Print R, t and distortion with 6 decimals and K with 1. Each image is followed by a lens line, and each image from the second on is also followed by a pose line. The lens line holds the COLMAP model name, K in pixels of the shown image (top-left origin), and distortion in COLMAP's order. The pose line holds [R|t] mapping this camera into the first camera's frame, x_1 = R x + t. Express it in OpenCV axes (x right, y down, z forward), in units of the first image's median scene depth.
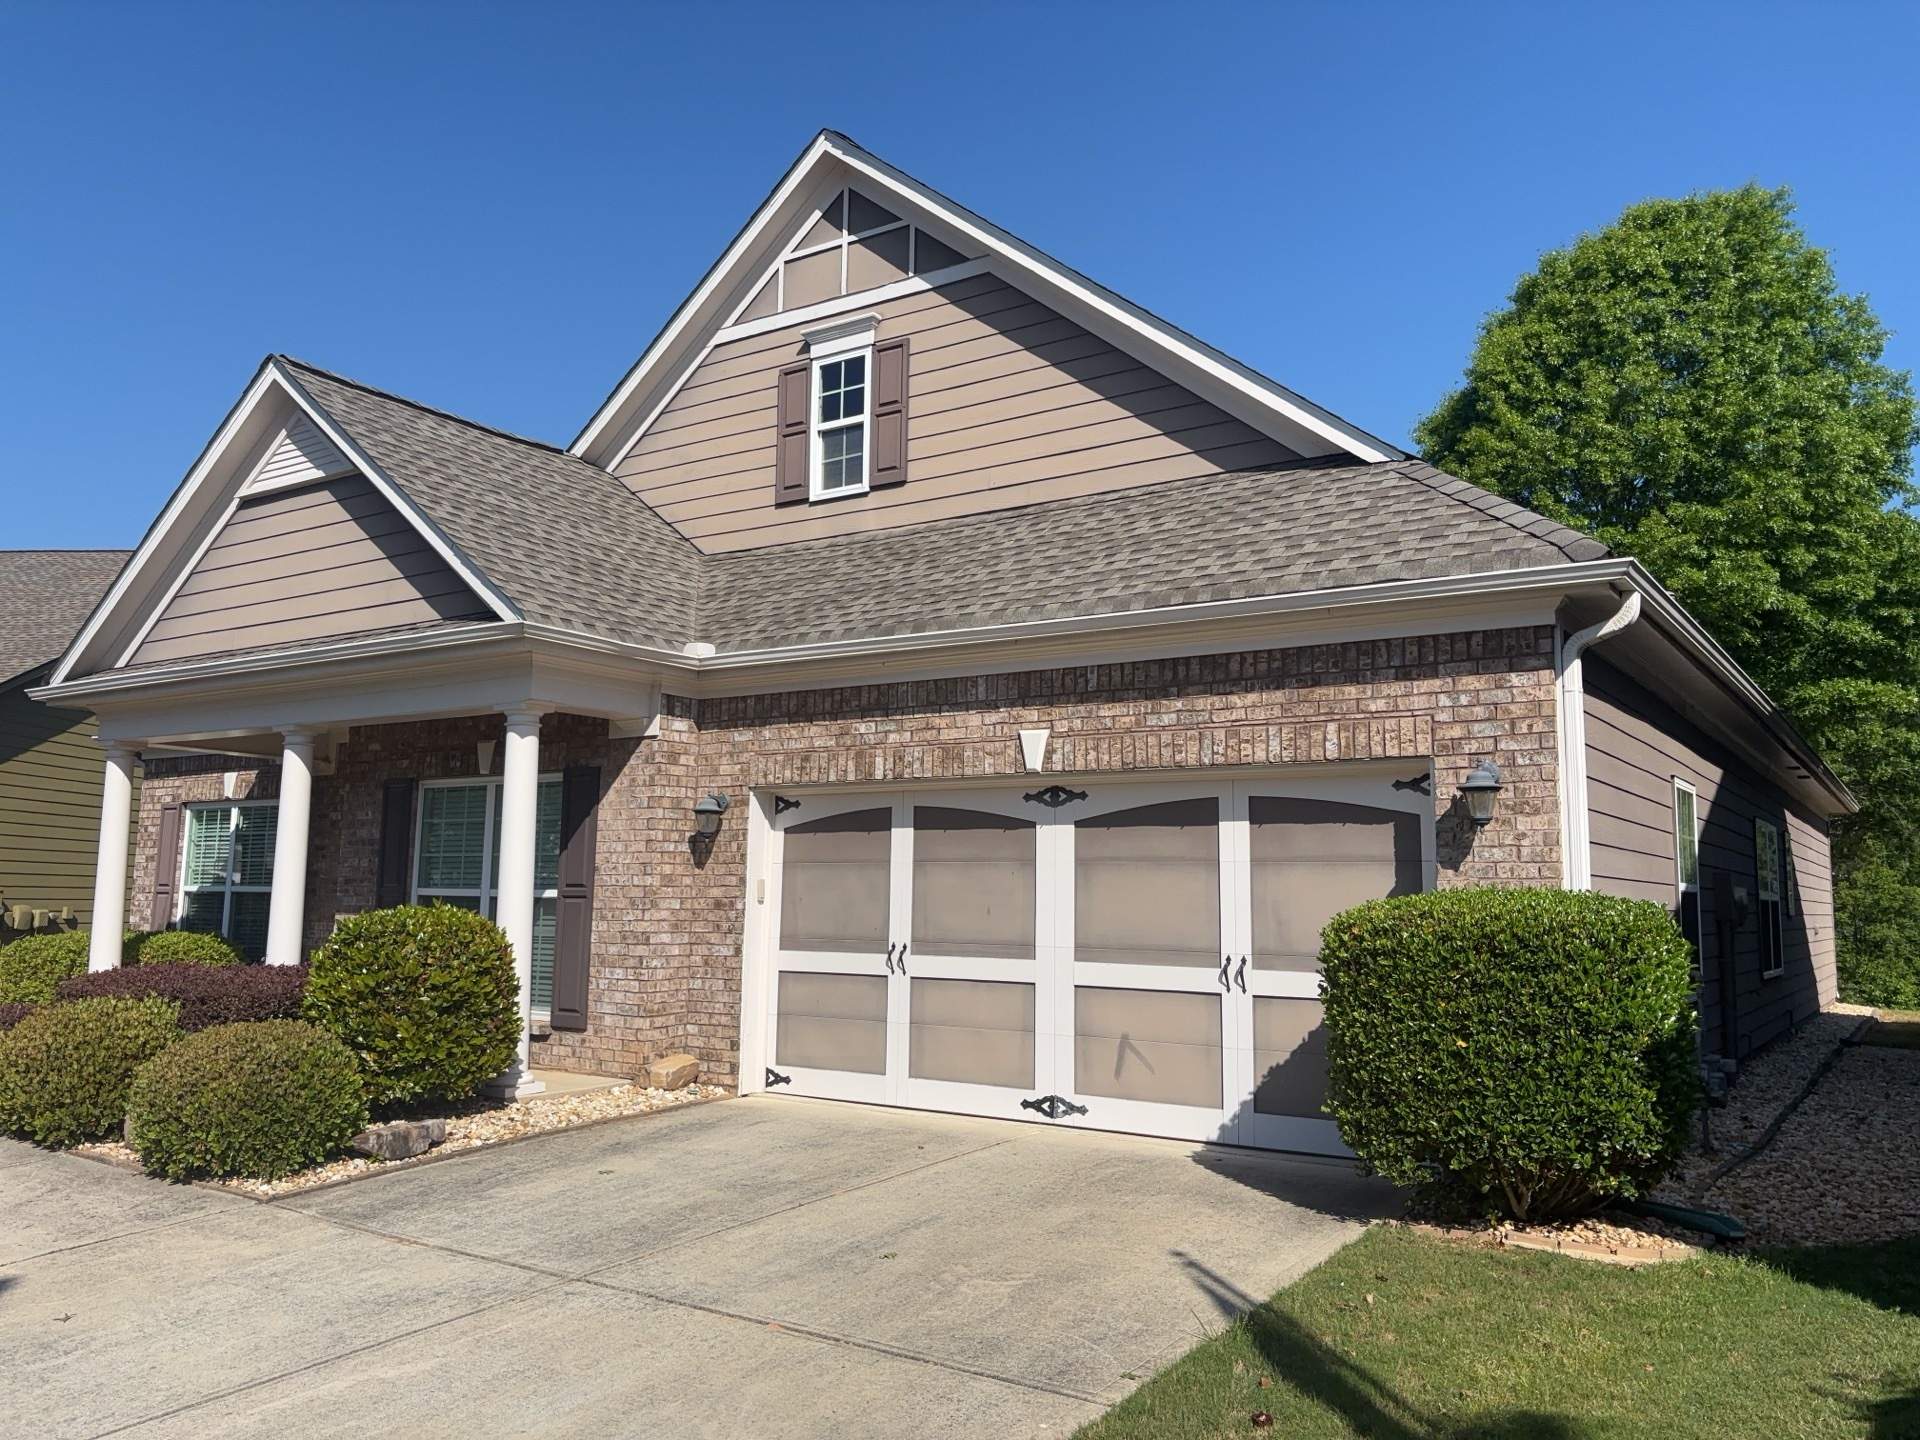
lens RADIAL K [[1445.3, 0, 954.0], [0, 1445.3, 713.6], [0, 0, 1]] dist [0.096994, -0.086214]
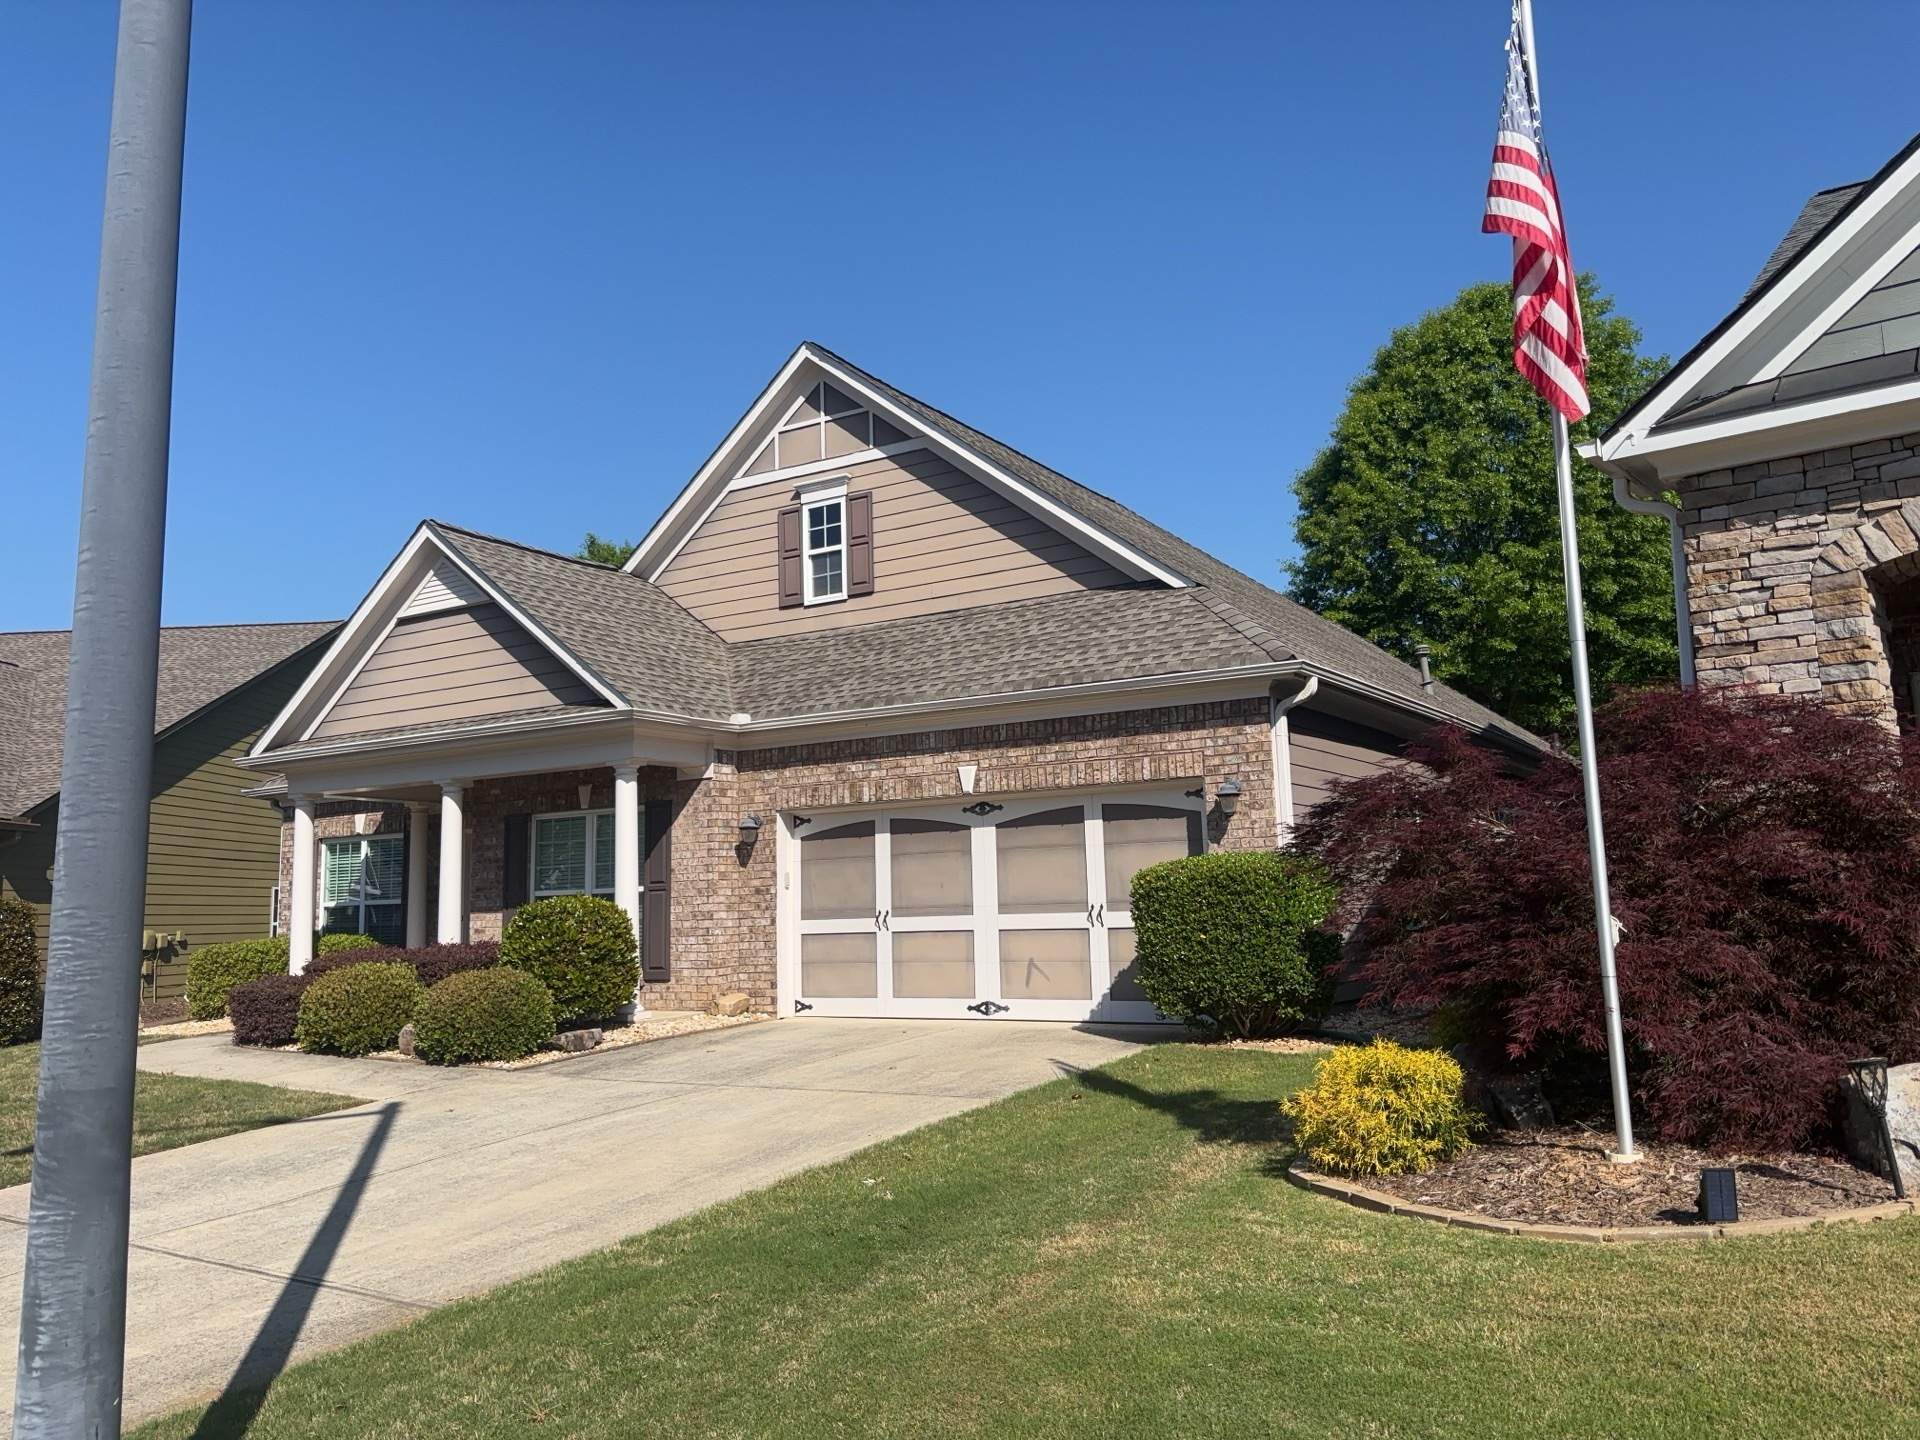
lens RADIAL K [[1434.1, 0, 960.0], [0, 1434.1, 720.0], [0, 0, 1]] dist [0.134653, -0.000811]
pose [[0.998585, -0.034956, 0.040065, -0.011197], [0.035205, 0.999365, -0.005510, -0.028212], [-0.039847, 0.006913, 0.999182, -0.502292]]
